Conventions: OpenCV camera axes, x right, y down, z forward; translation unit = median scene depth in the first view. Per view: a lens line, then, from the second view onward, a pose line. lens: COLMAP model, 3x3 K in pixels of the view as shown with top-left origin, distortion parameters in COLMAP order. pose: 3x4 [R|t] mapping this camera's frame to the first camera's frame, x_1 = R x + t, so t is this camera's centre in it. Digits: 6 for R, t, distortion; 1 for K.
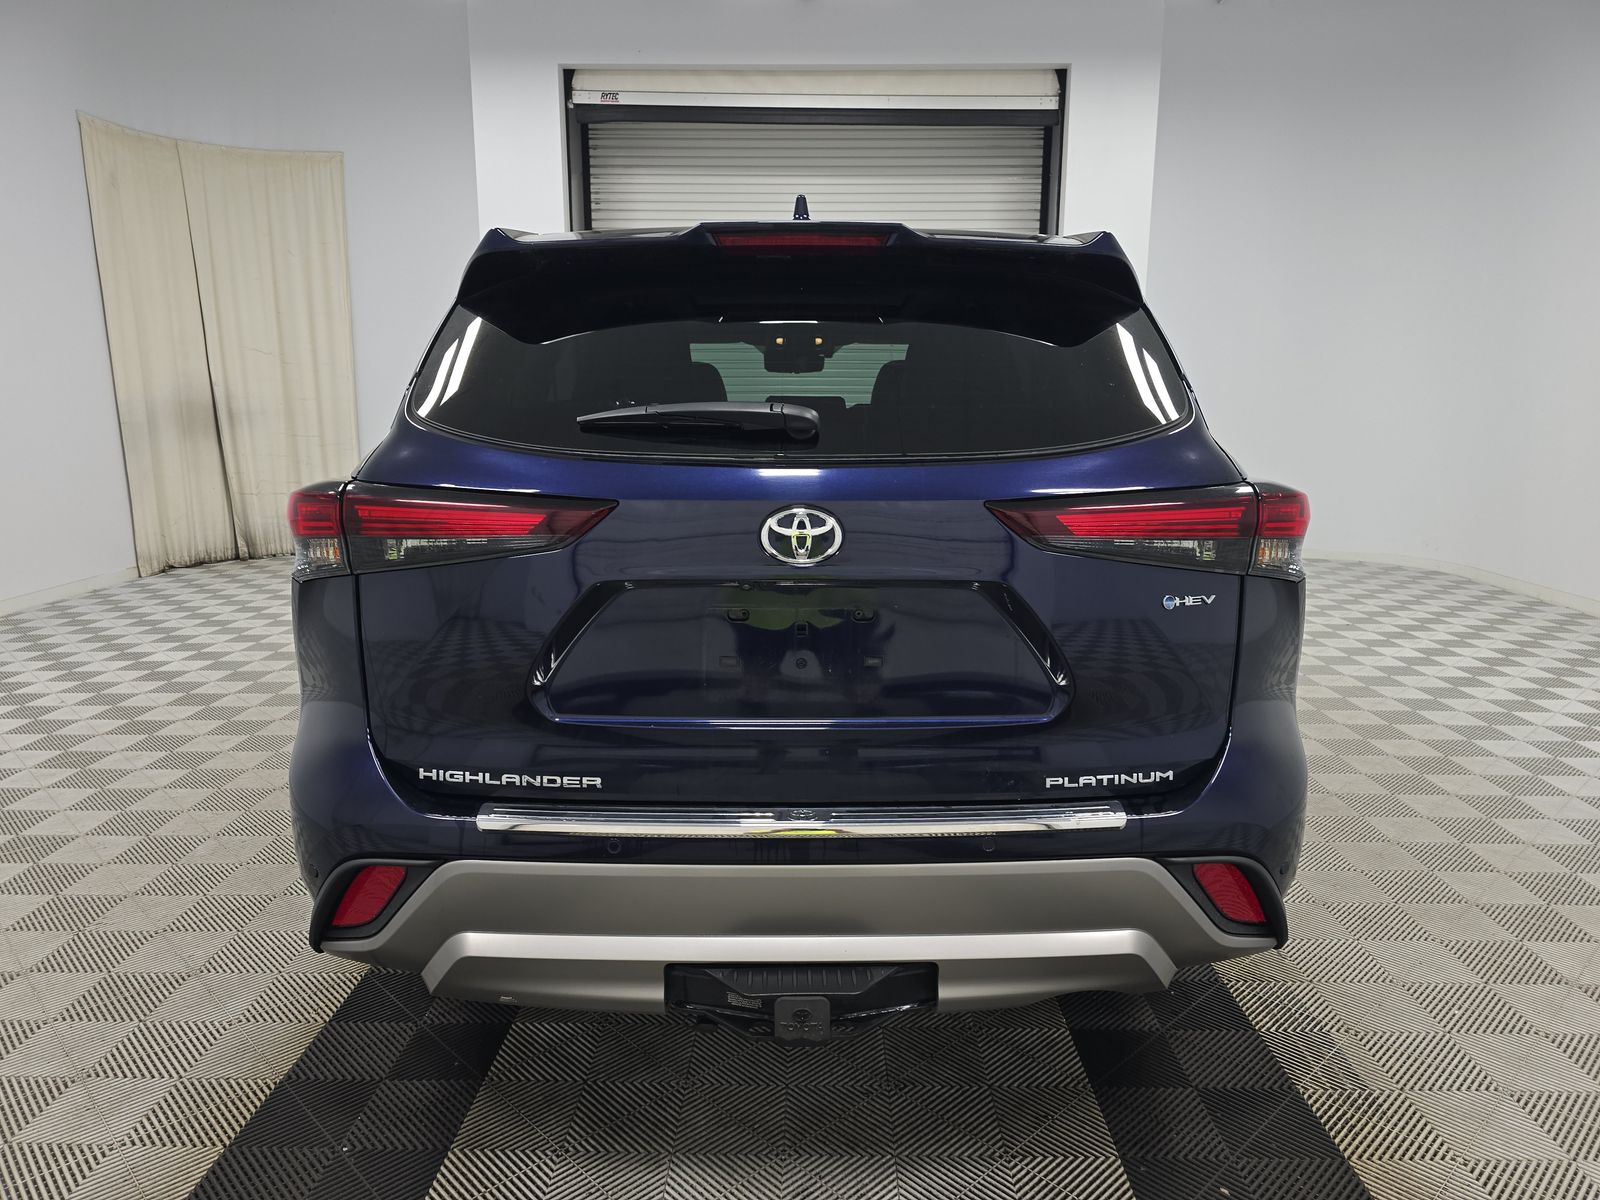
lens RADIAL K [[1080.0, 0, 799.0], [0, 1080.0, 605.8], [0, 0, 1]] dist [0.043817, -0.001057]
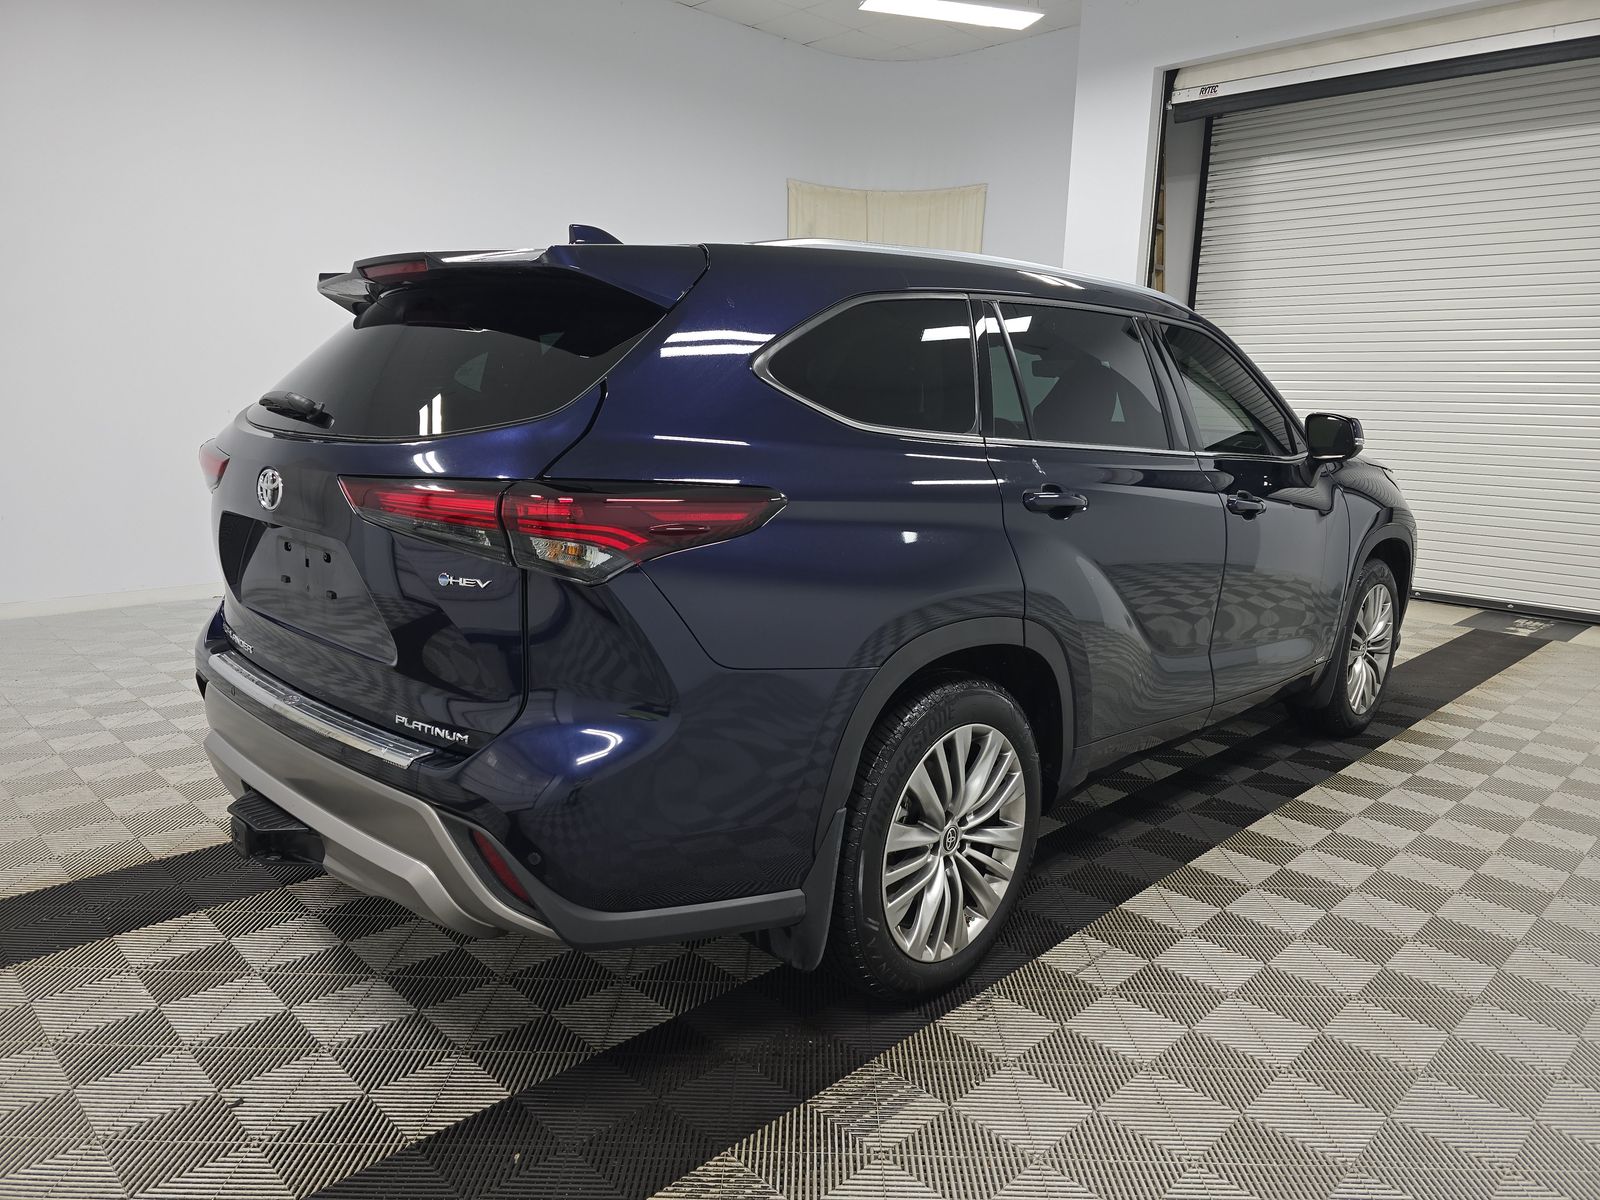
lens RADIAL K [[1080.0, 0, 806.8], [0, 1080.0, 598.6], [0, 0, 1]] dist [0.043817, -0.001057]
pose [[0.719636, 0.149999, -0.677955, 0.290339], [-0.158255, 0.986122, 0.050198, -0.020996], [0.676076, 0.071166, 0.733387, 0.091382]]
